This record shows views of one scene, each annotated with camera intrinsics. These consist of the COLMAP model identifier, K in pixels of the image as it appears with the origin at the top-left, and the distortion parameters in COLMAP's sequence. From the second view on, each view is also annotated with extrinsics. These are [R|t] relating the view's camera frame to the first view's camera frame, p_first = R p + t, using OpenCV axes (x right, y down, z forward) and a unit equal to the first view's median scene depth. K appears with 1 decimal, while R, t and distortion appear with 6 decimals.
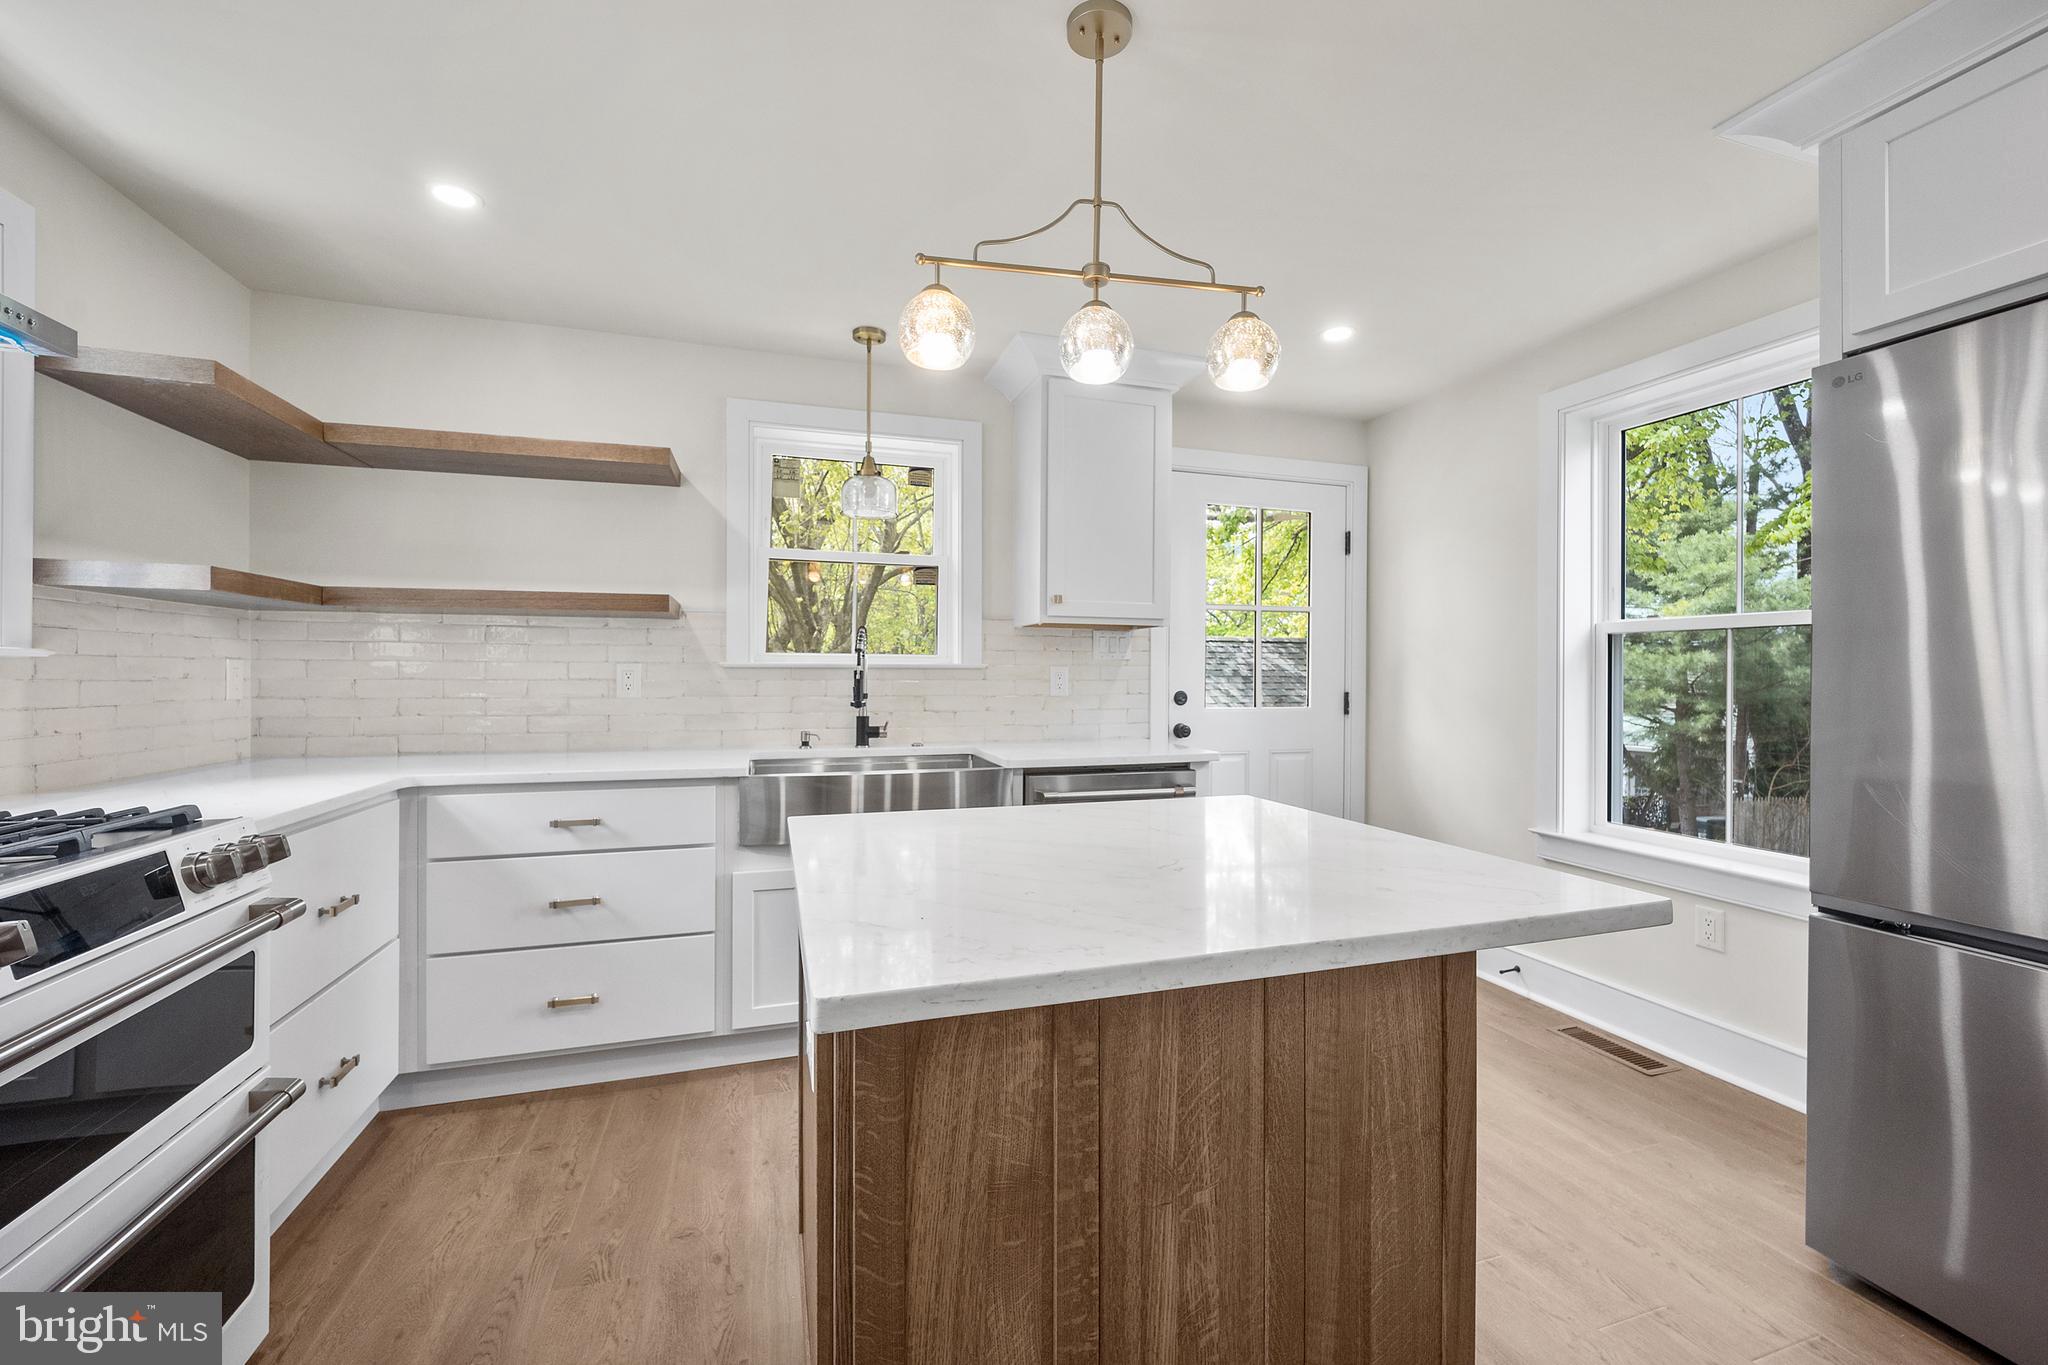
lens RADIAL K [[838.9, 0, 1032.4], [0, 838.9, 676.3], [0, 0, 1]] dist [-0.009662, -0.000520]
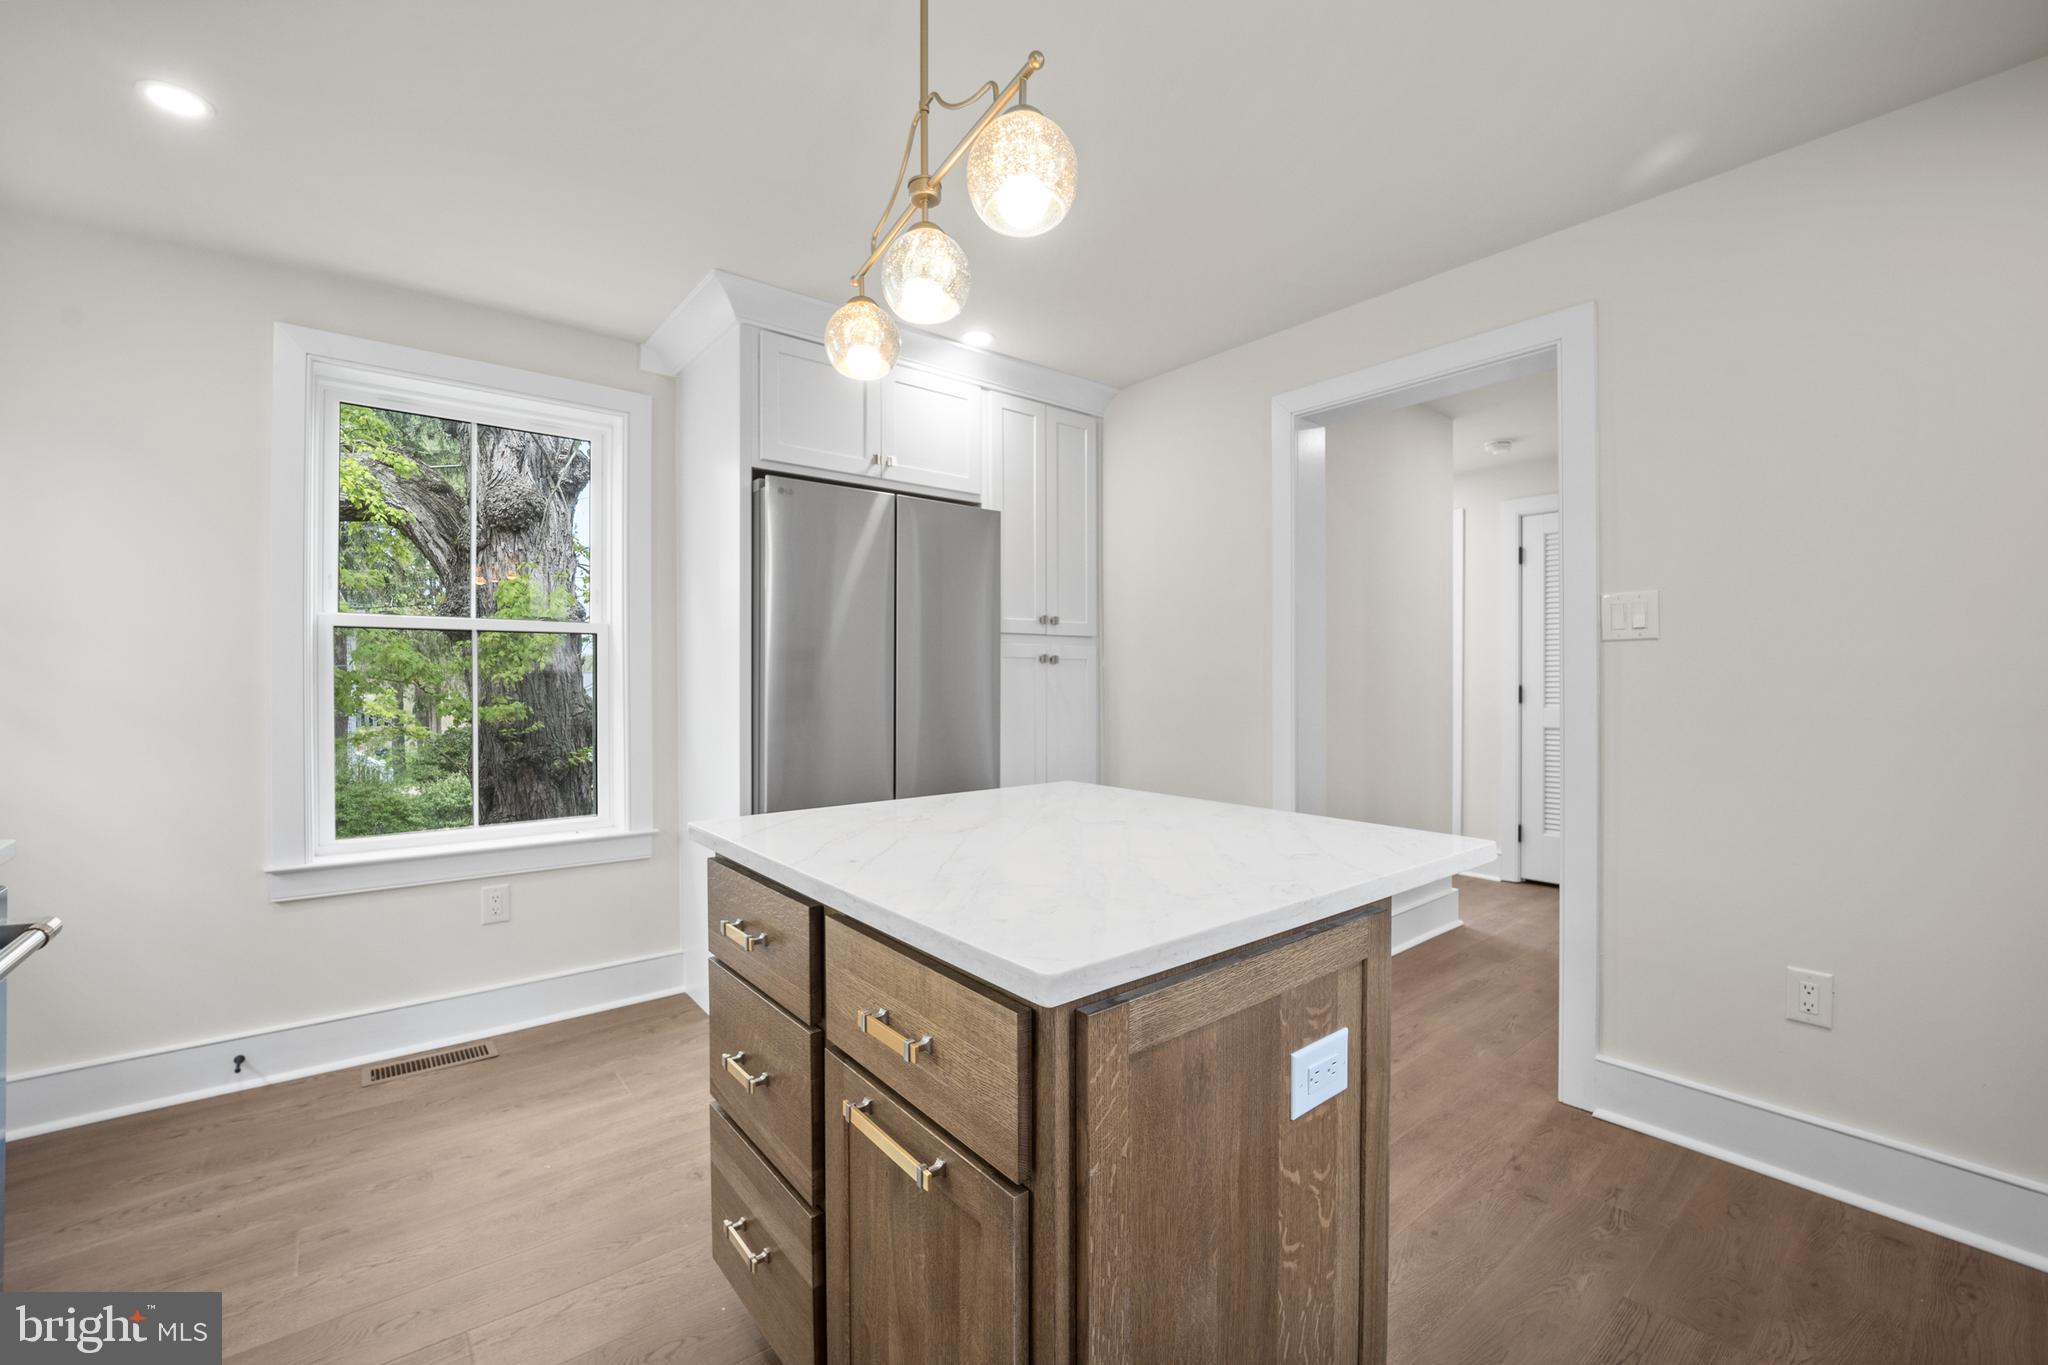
lens RADIAL K [[838.9, 0, 991.5], [0, 838.9, 682.2], [0, 0, 1]] dist [-0.009662, -0.000520]
pose [[-0.335173, -0.004743, 0.942144, -0.503206], [0.000668, 0.999986, 0.005272, 0.006021], [-0.942156, 0.002396, -0.335166, 0.854509]]
